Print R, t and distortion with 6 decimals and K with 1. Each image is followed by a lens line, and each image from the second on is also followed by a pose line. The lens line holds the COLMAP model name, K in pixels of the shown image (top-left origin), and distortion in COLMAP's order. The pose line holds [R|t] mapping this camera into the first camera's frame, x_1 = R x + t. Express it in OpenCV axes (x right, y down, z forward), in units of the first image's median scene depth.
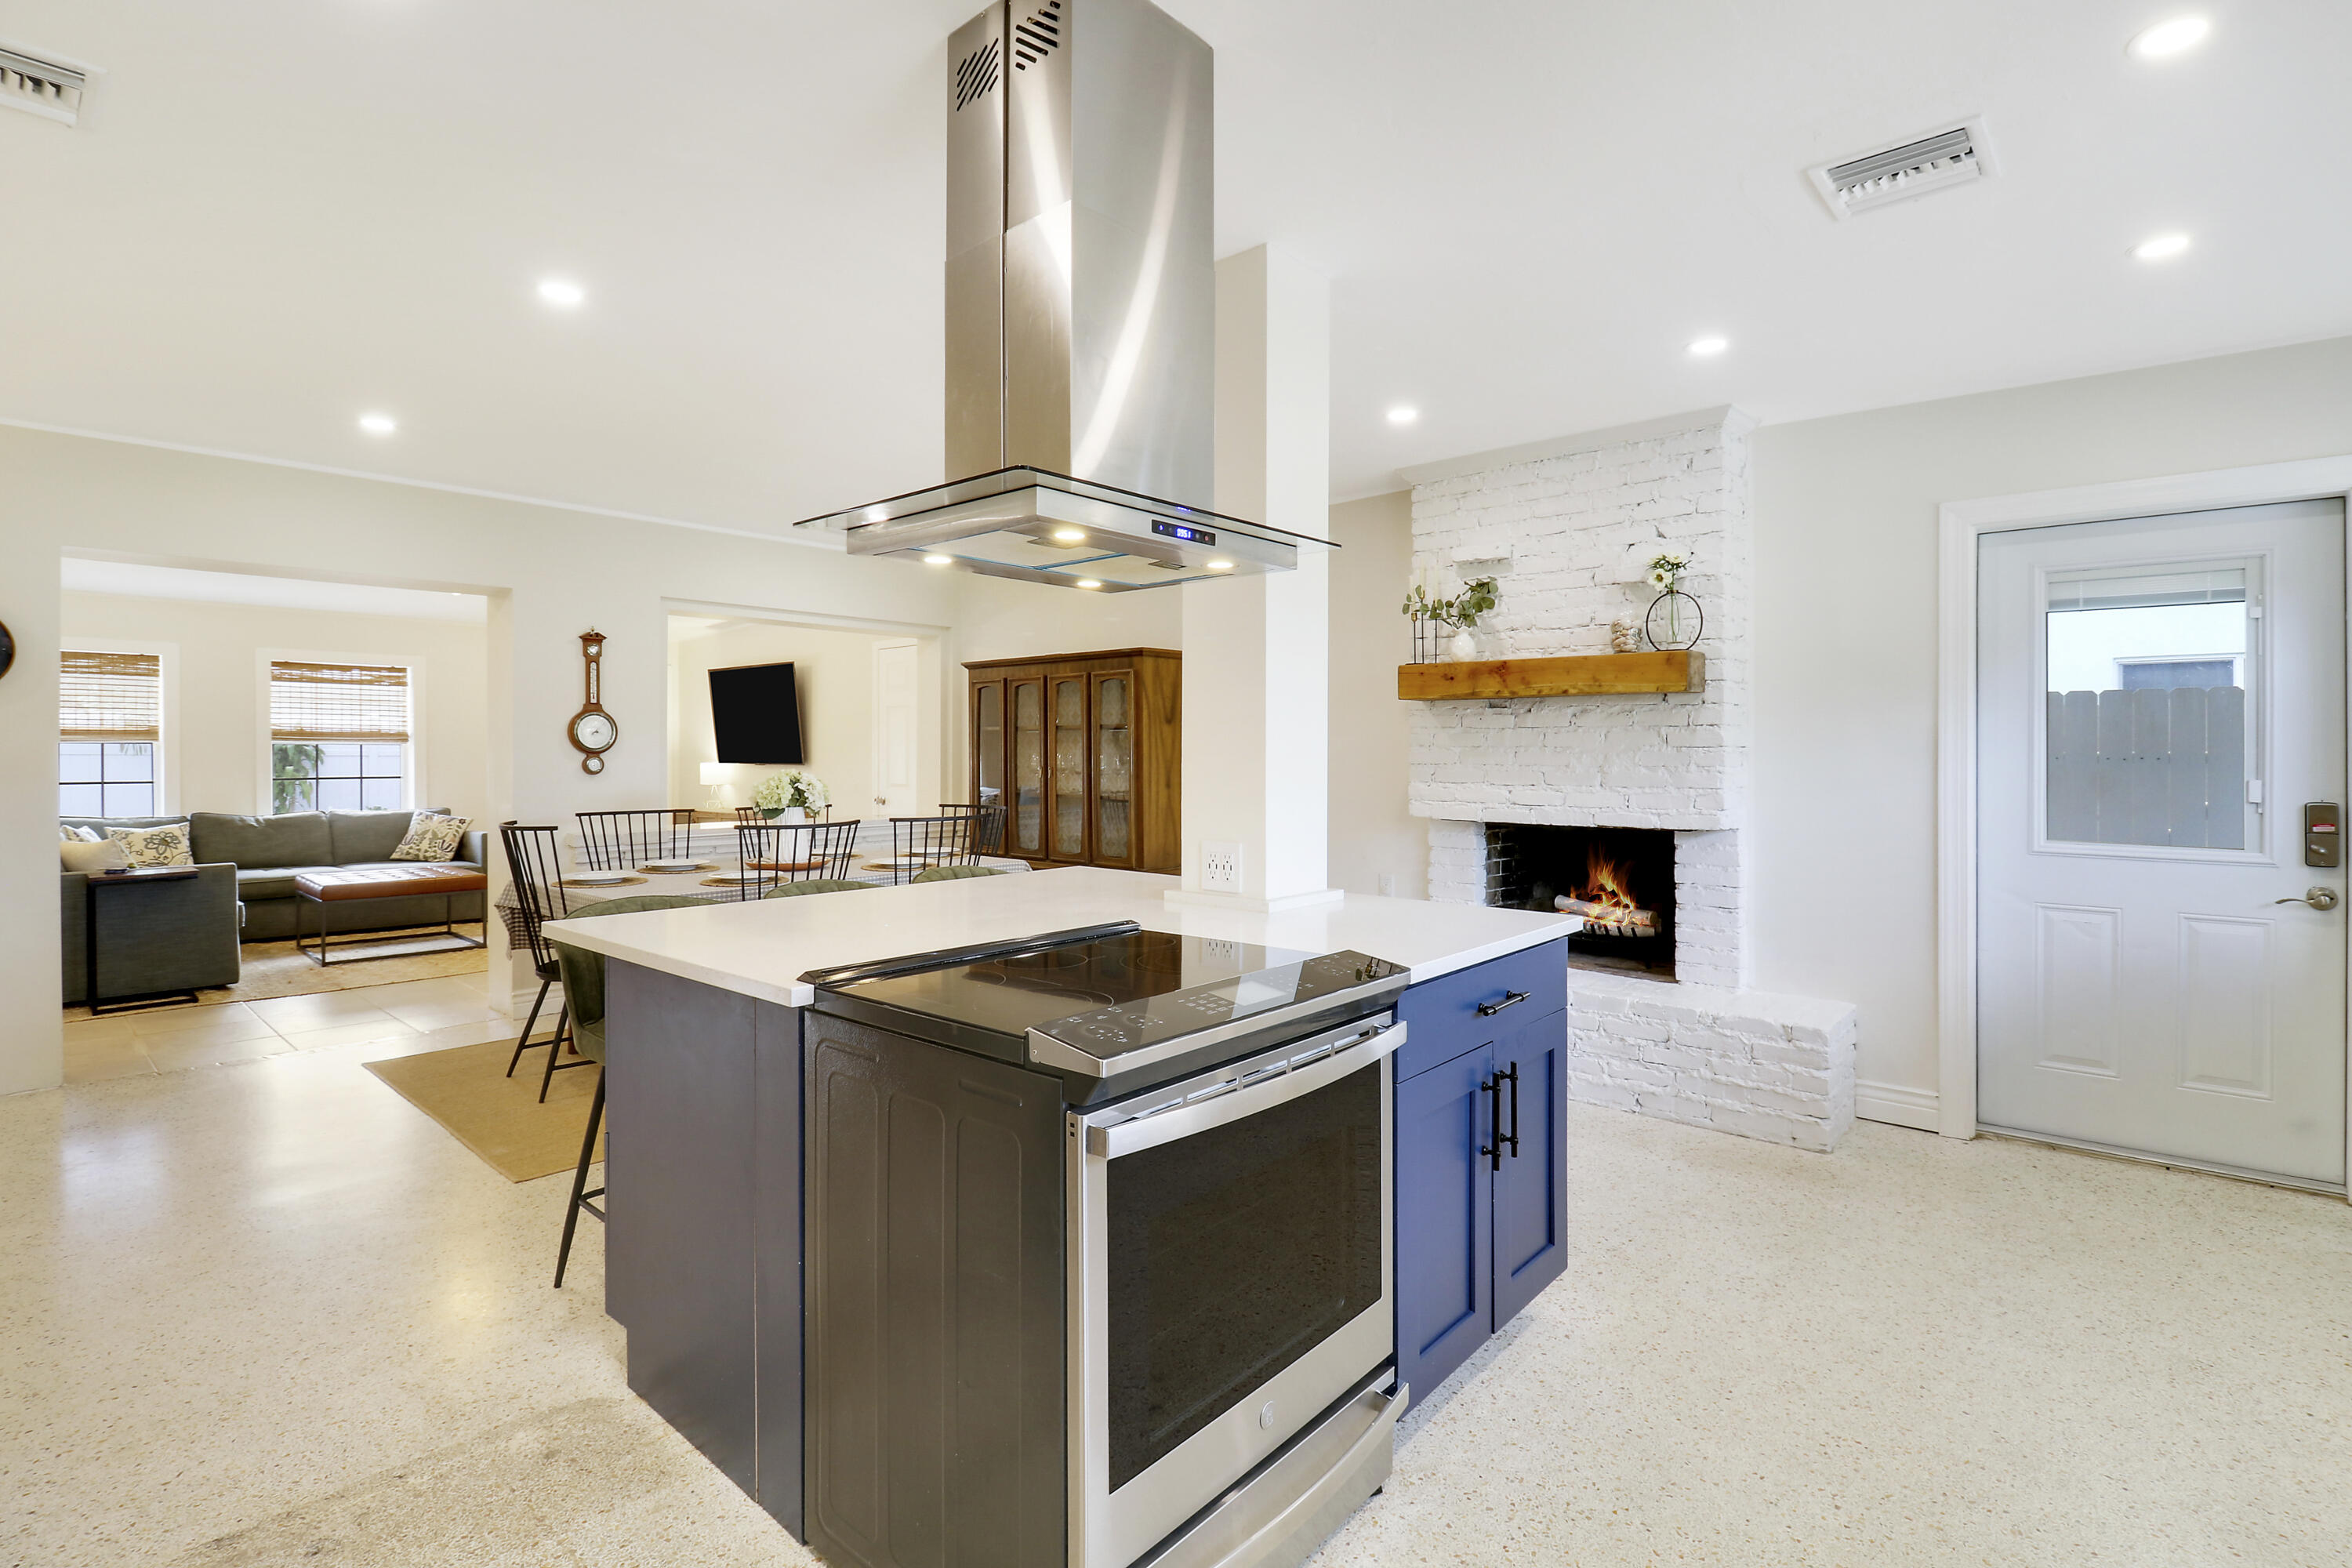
lens RADIAL K [[1097.9, 0, 1173.0], [0, 1097.9, 750.0], [0, 0, 1]] dist [-0.003995, -0.009368]
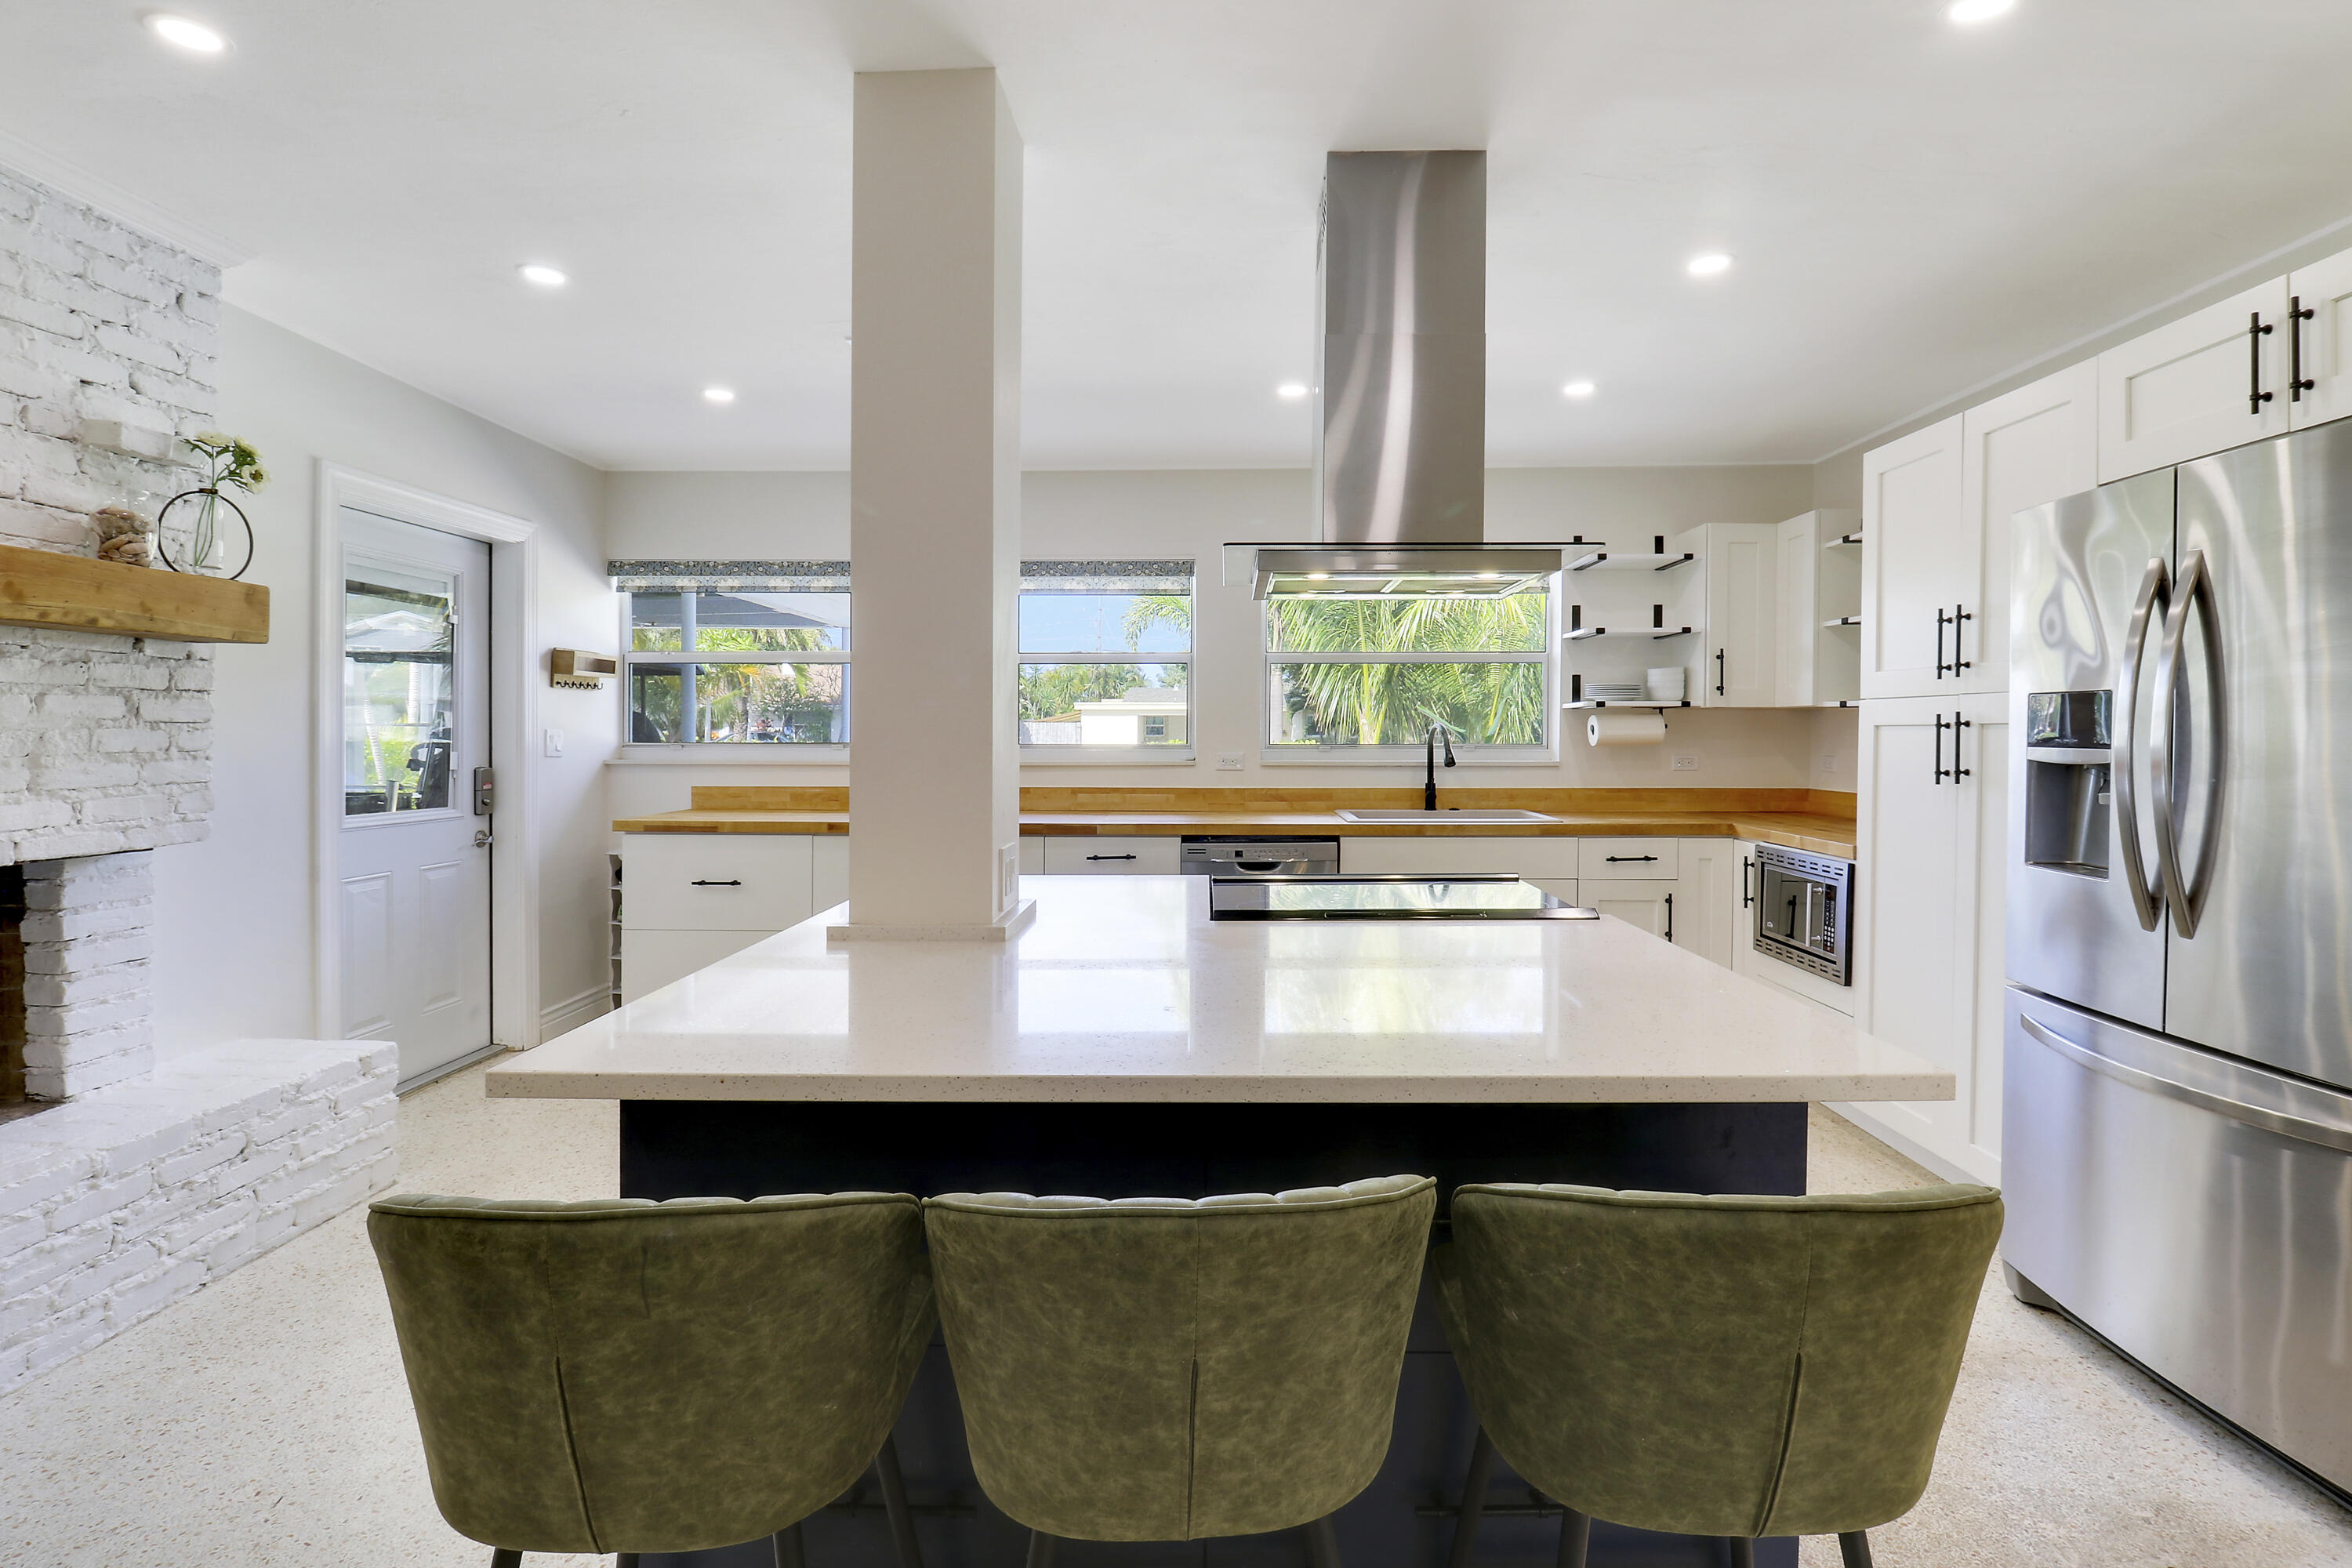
lens RADIAL K [[1097.9, 0, 1196.0], [0, 1097.9, 738.7], [0, 0, 1]] dist [-0.003995, -0.009368]
pose [[-0.646072, -0.006742, 0.763247, -0.317606], [-0.003615, 0.999977, 0.005774, 0.001048], [-0.763268, 0.000971, -0.646081, 0.691591]]
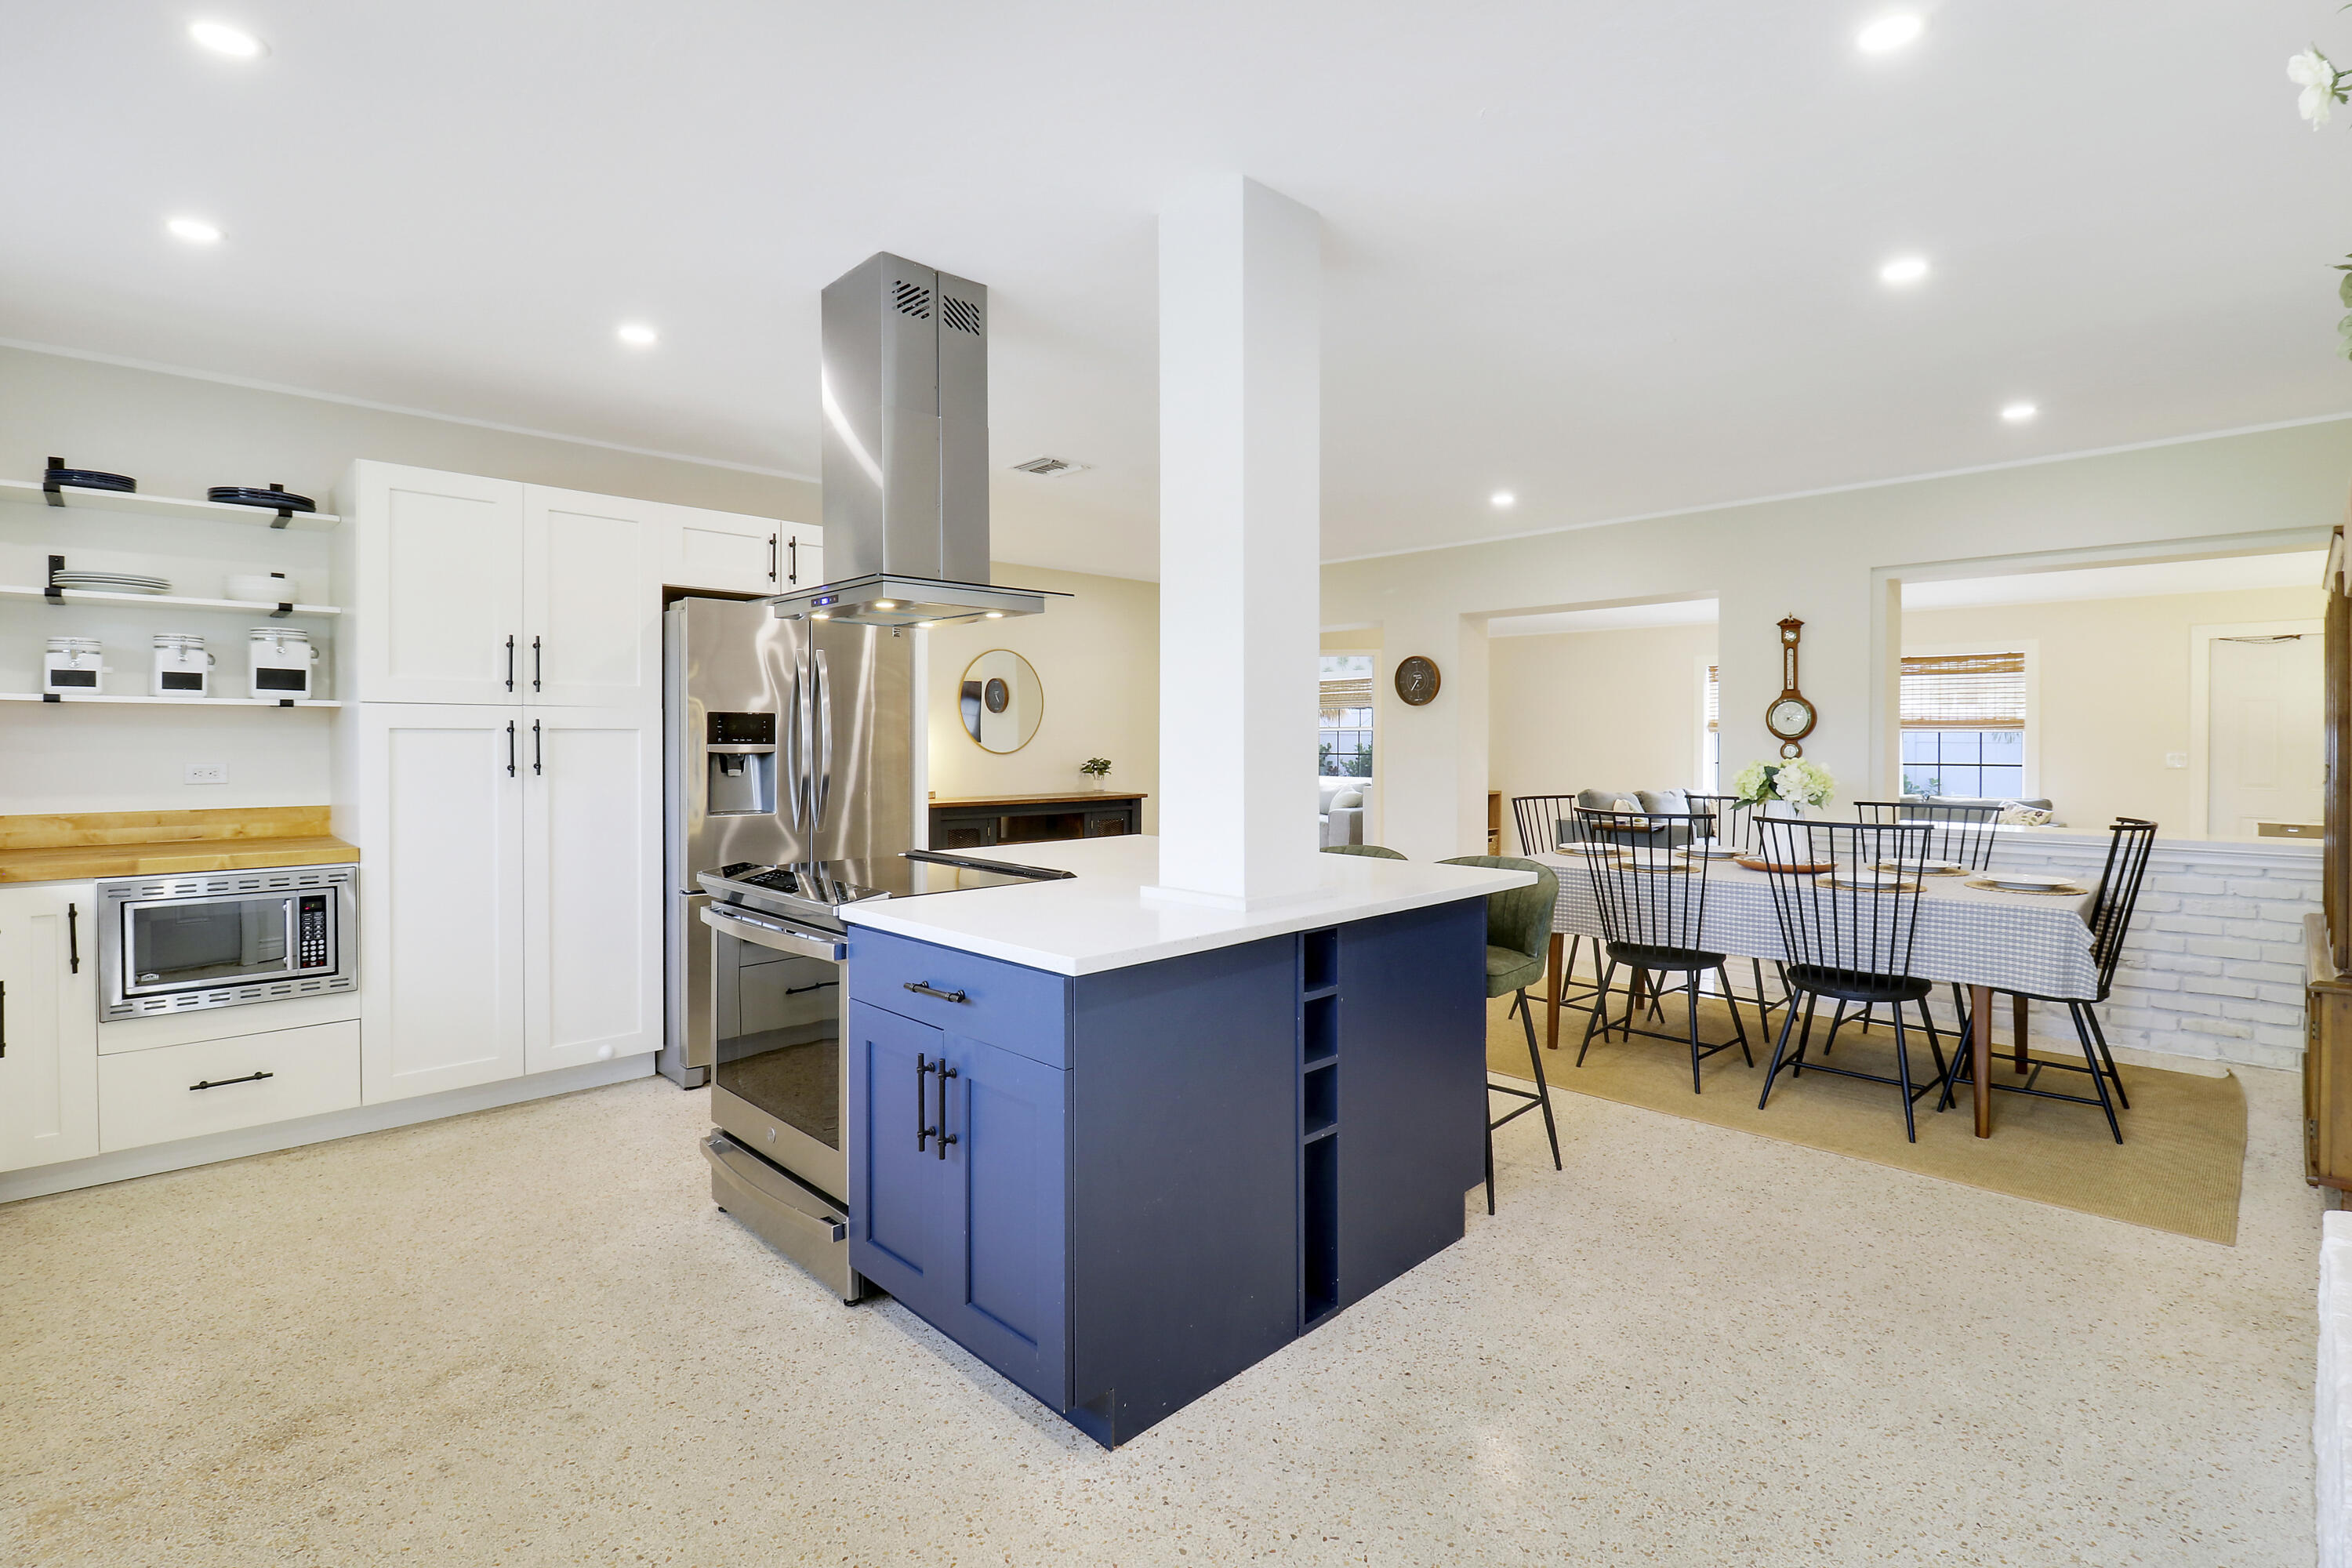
lens RADIAL K [[1097.9, 0, 1170.4], [0, 1097.9, 749.2], [0, 0, 1]] dist [-0.003995, -0.009368]
pose [[-0.070751, 0.007775, -0.997464, 0.504764], [0.000814, 0.999970, 0.007737, 0.003411], [0.997494, -0.000265, -0.070755, 0.512867]]
